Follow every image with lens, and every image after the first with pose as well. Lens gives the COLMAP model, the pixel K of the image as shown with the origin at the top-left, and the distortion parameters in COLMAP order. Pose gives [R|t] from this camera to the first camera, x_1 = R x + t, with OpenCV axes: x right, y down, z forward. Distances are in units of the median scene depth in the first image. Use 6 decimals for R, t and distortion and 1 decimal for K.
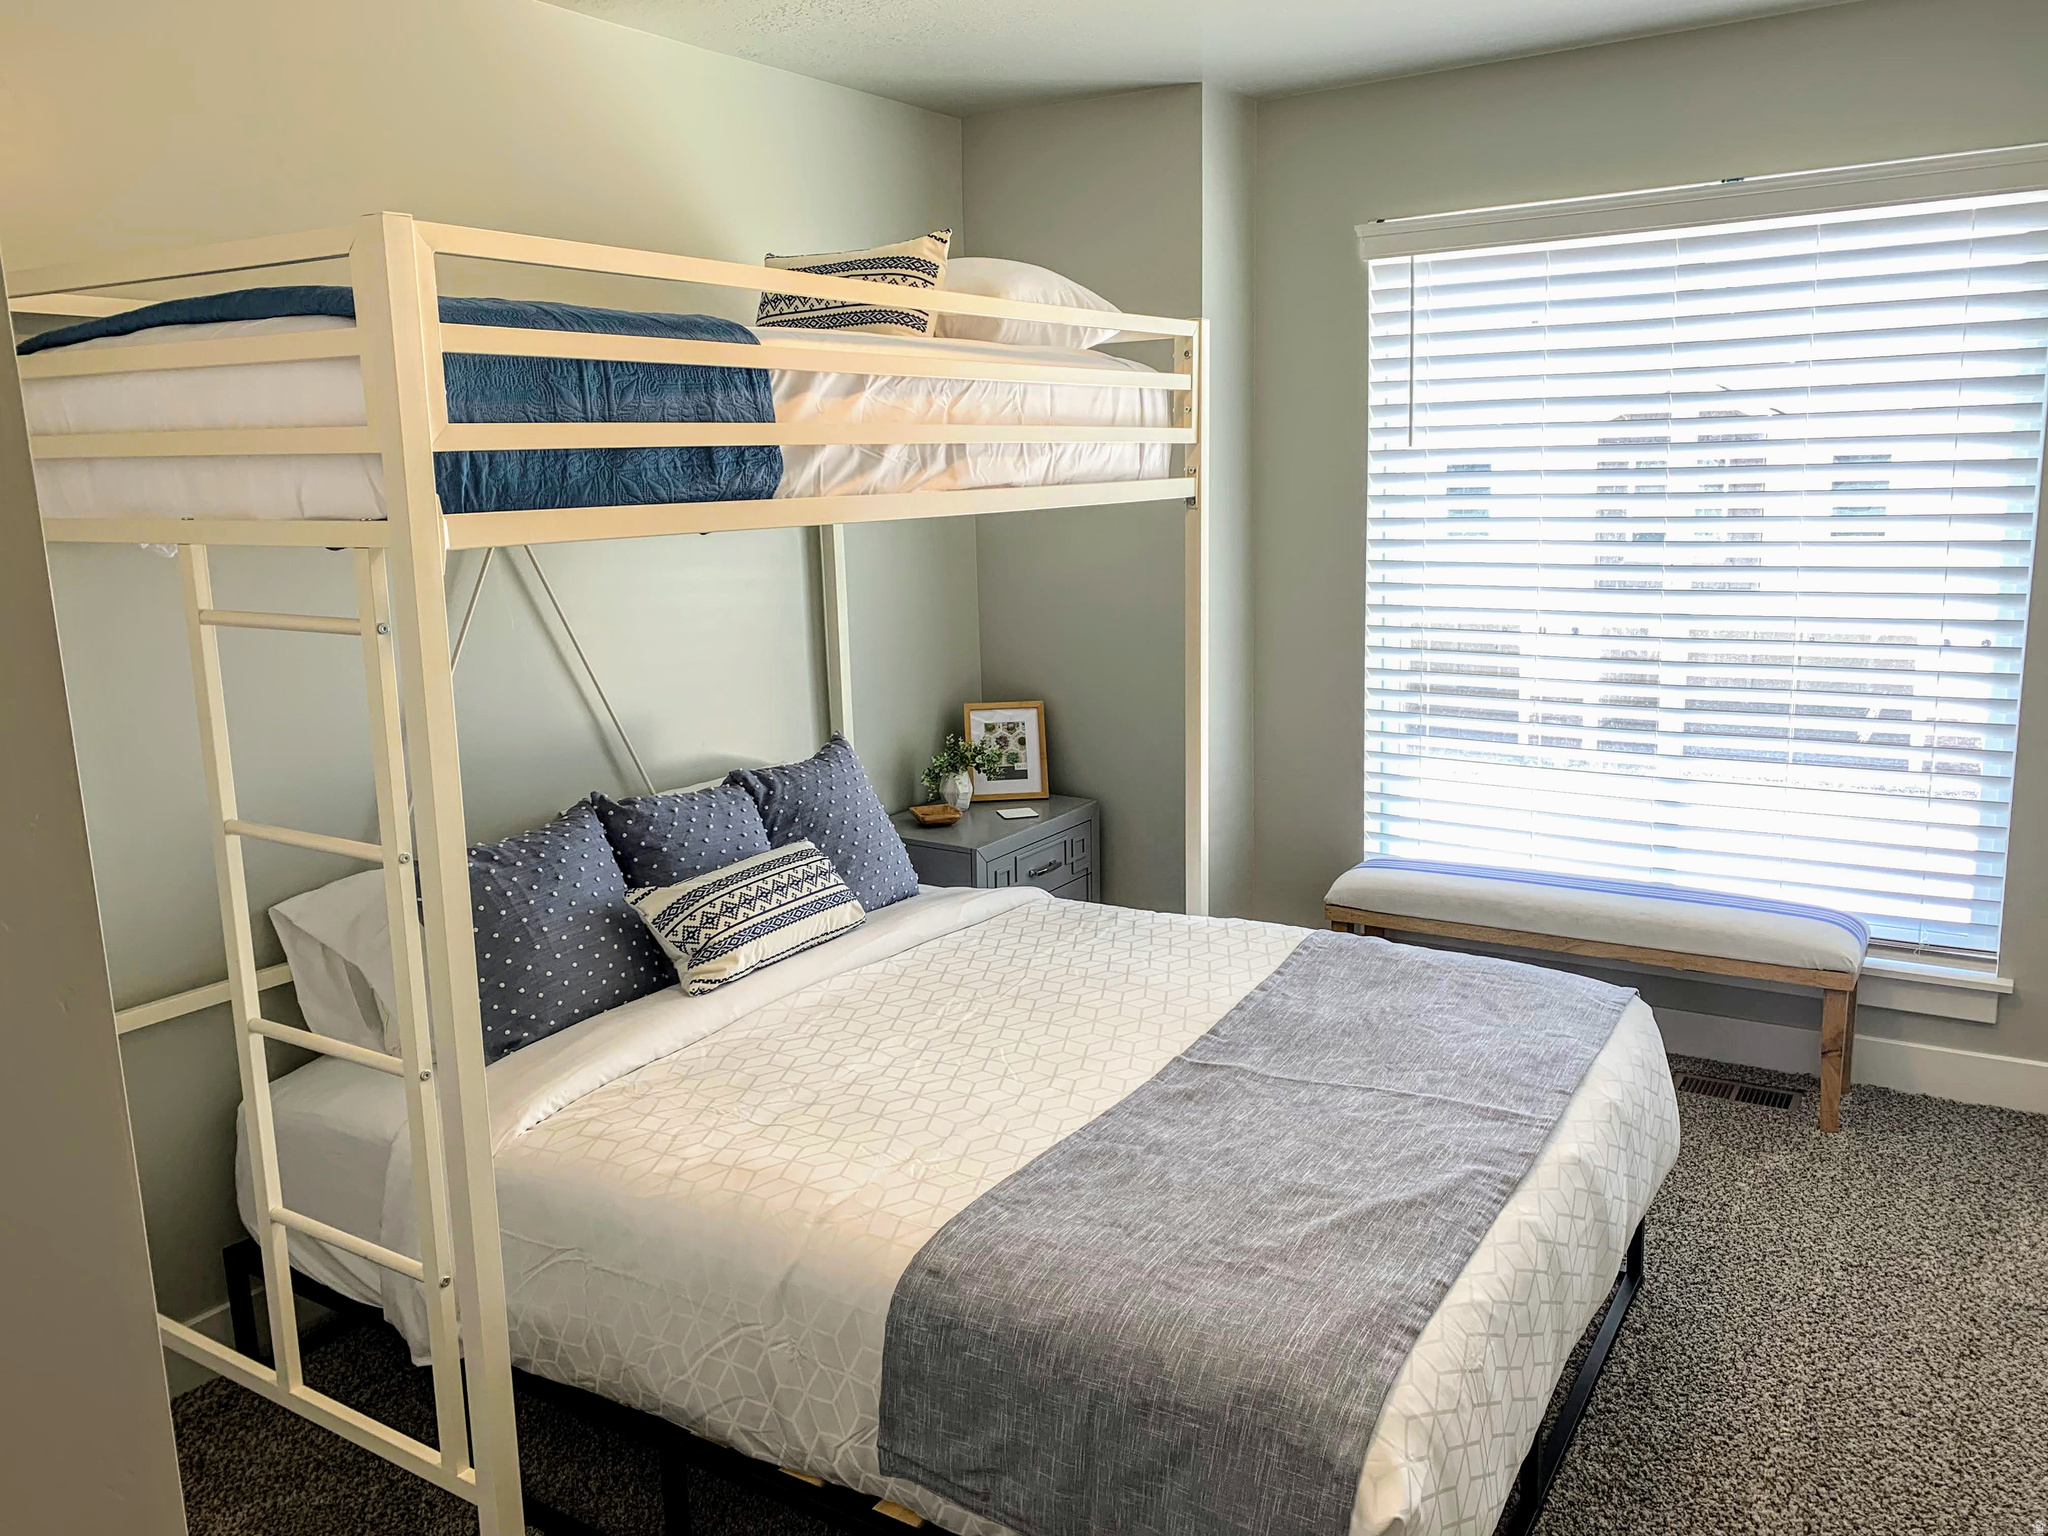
lens RADIAL K [[1561.7, 0, 1023.4], [0, 1561.7, 752.4], [0, 0, 1]] dist [0.028308, -0.034310]
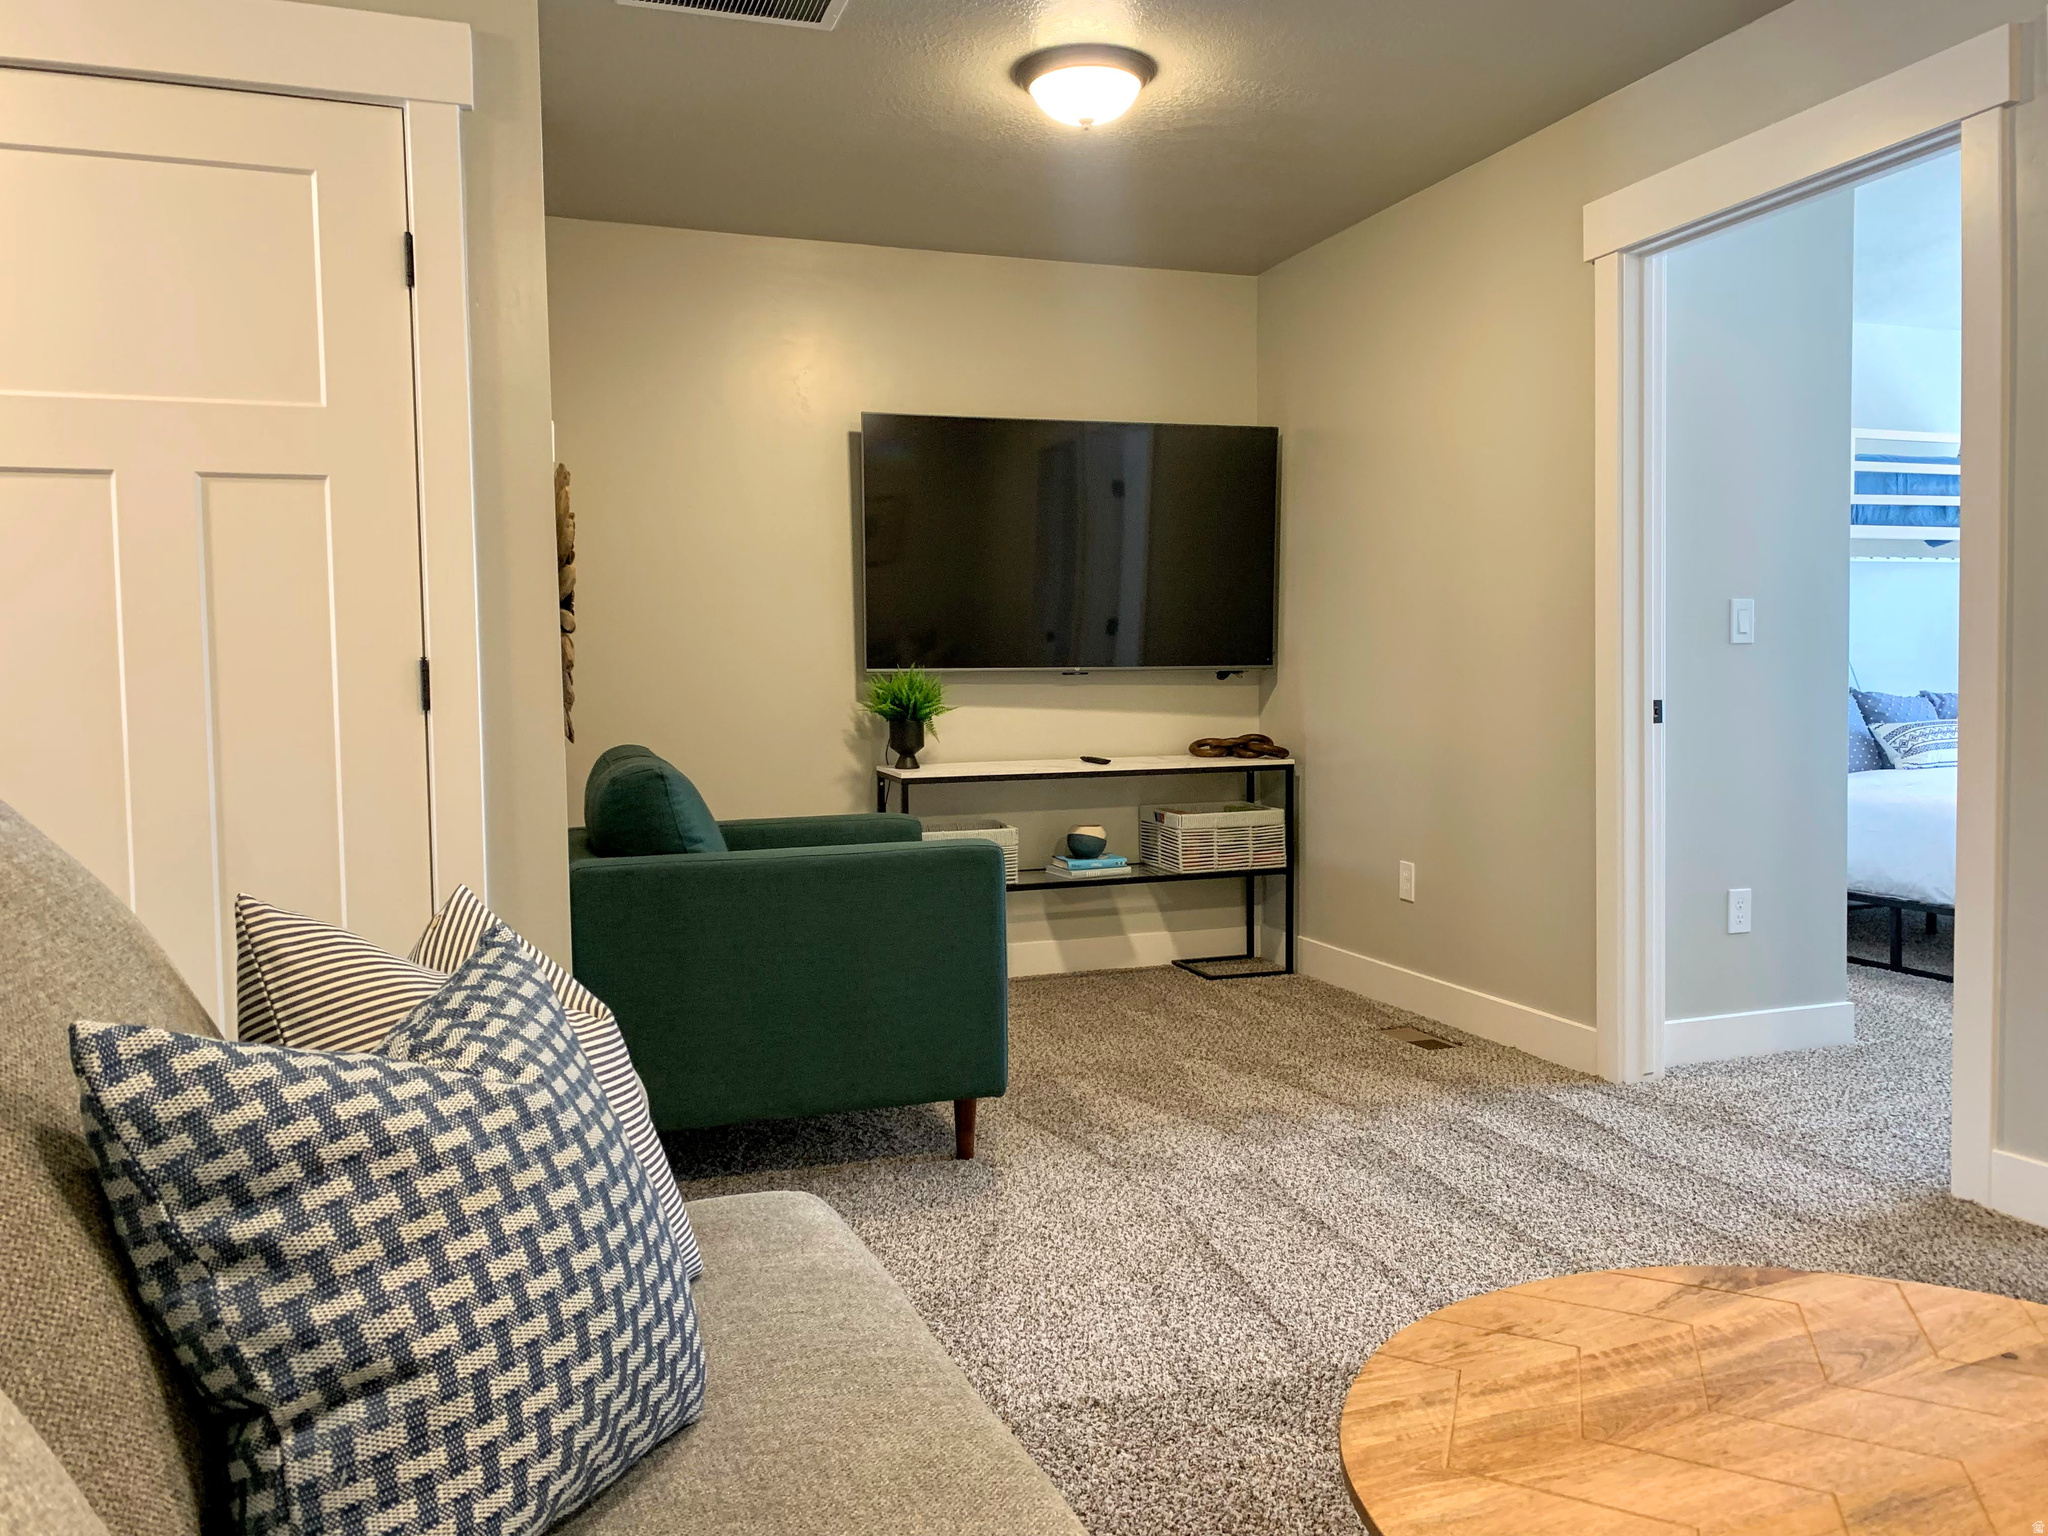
lens RADIAL K [[1561.7, 0, 1008.2], [0, 1561.7, 761.7], [0, 0, 1]] dist [0.028308, -0.034310]
pose [[0.791129, 0.049512, -0.609642, 0.129055], [-0.121244, 0.989634, -0.076965, 0.456409], [0.599512, 0.134805, 0.788931, -1.424456]]
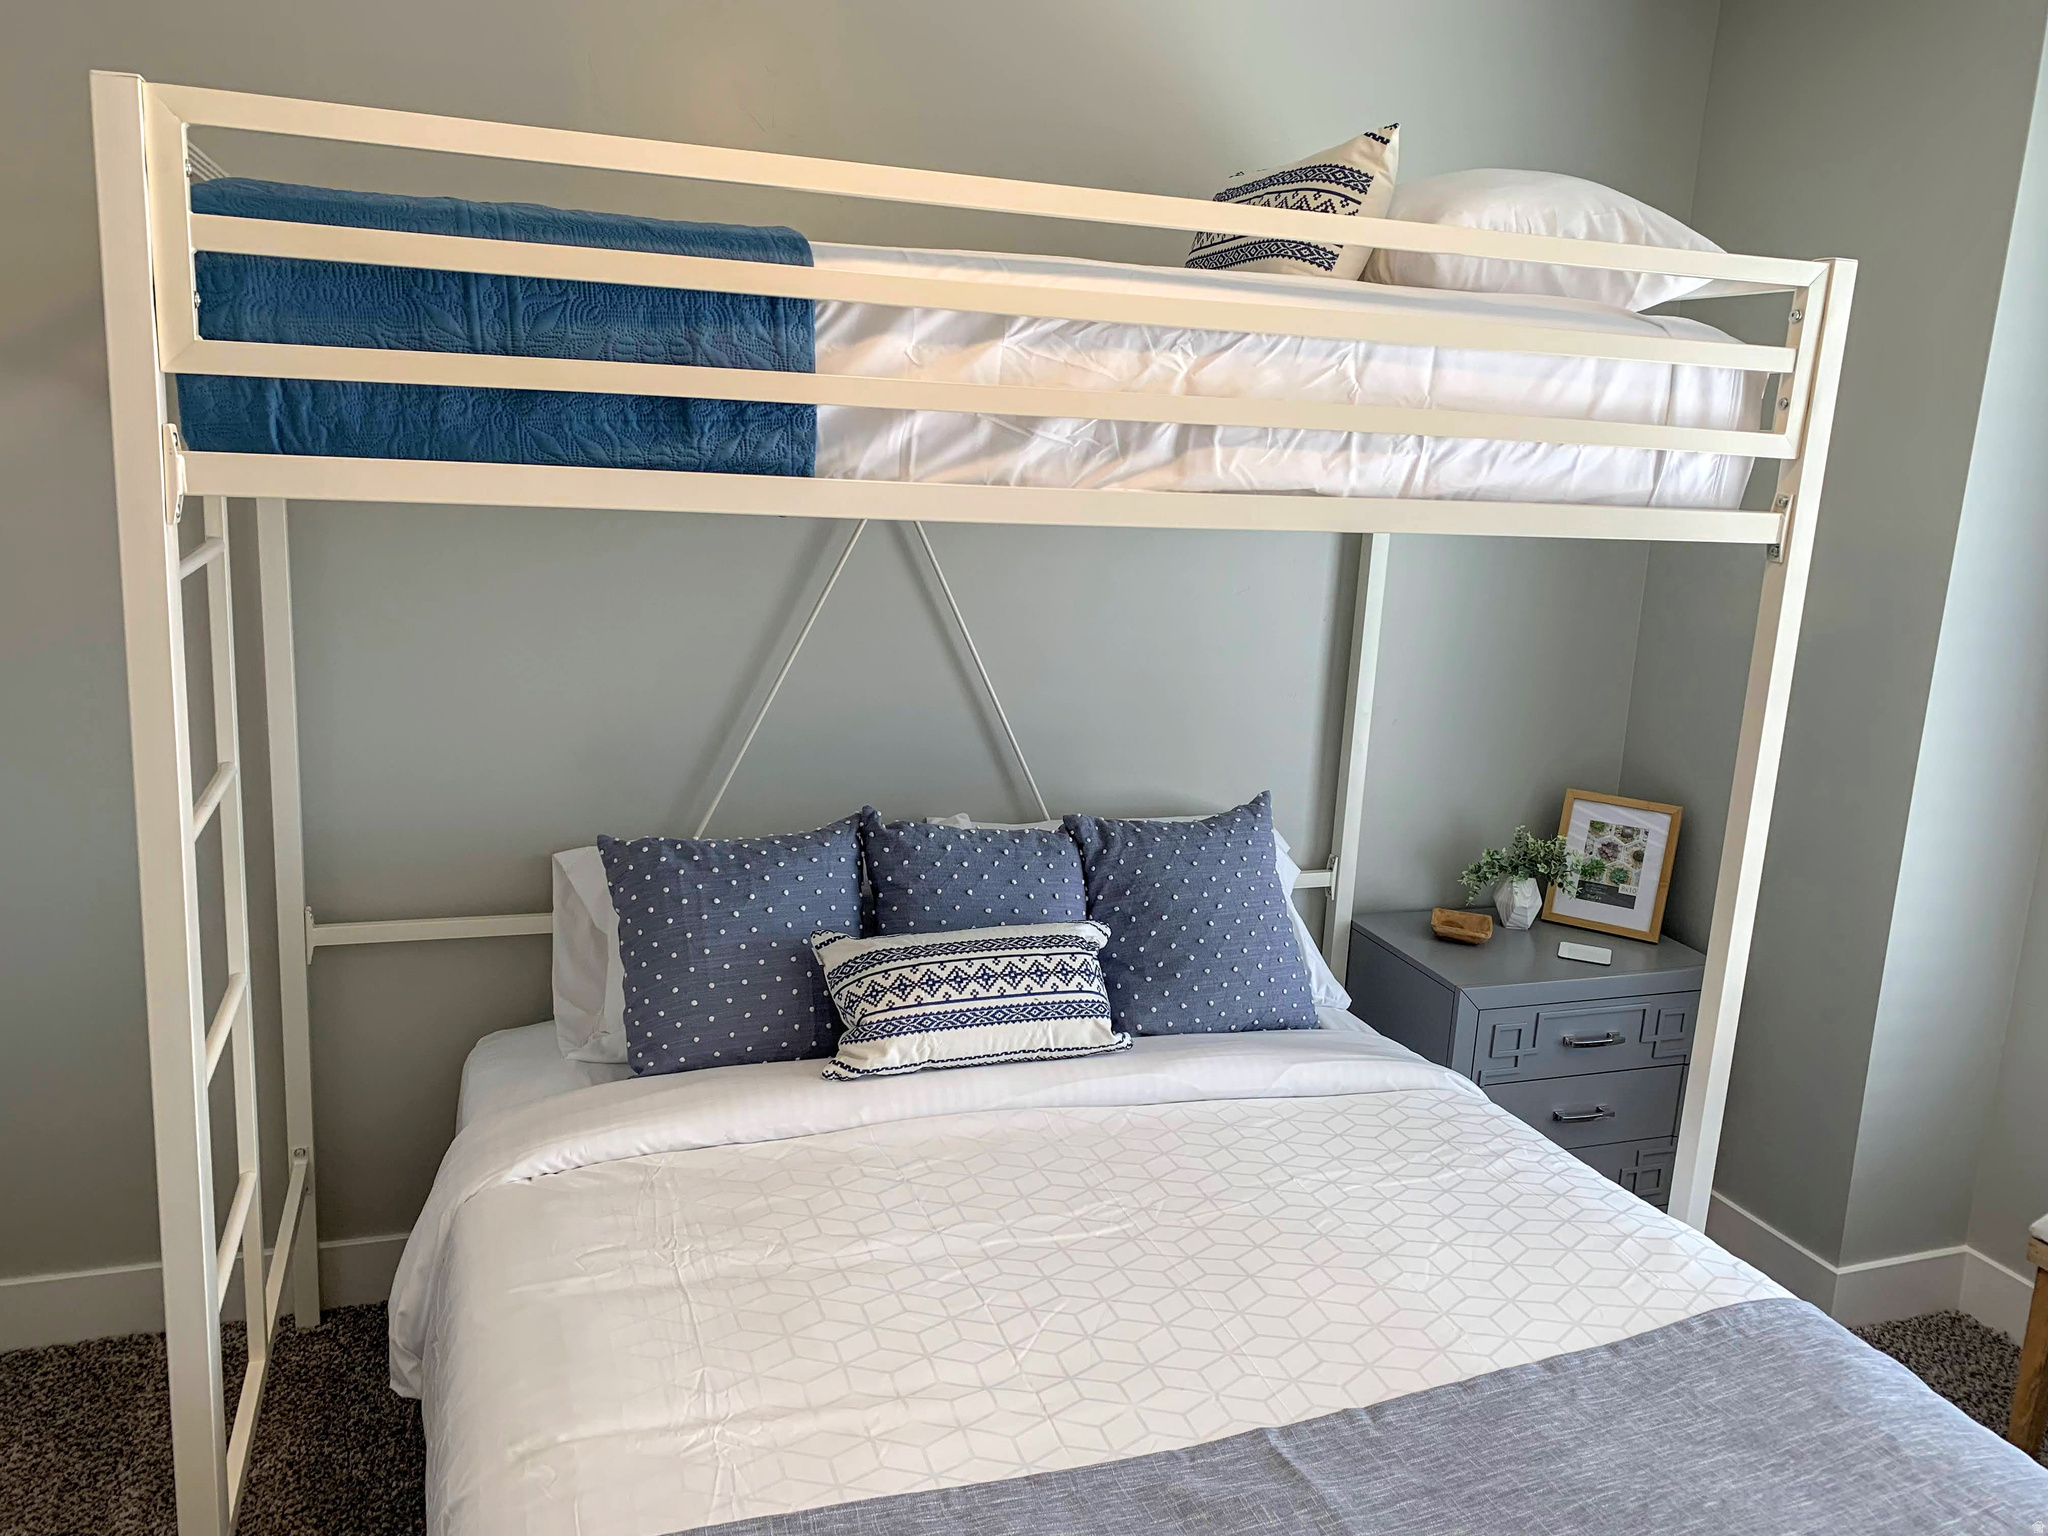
lens RADIAL K [[1561.7, 0, 993.6], [0, 1561.7, 728.4], [0, 0, 1]] dist [0.028308, -0.034310]
pose [[0.781047, 0.182735, -0.597138, 0.306634], [-0.183775, 0.981143, 0.059873, -0.087236], [0.596818, 0.062976, 0.799901, 0.387793]]
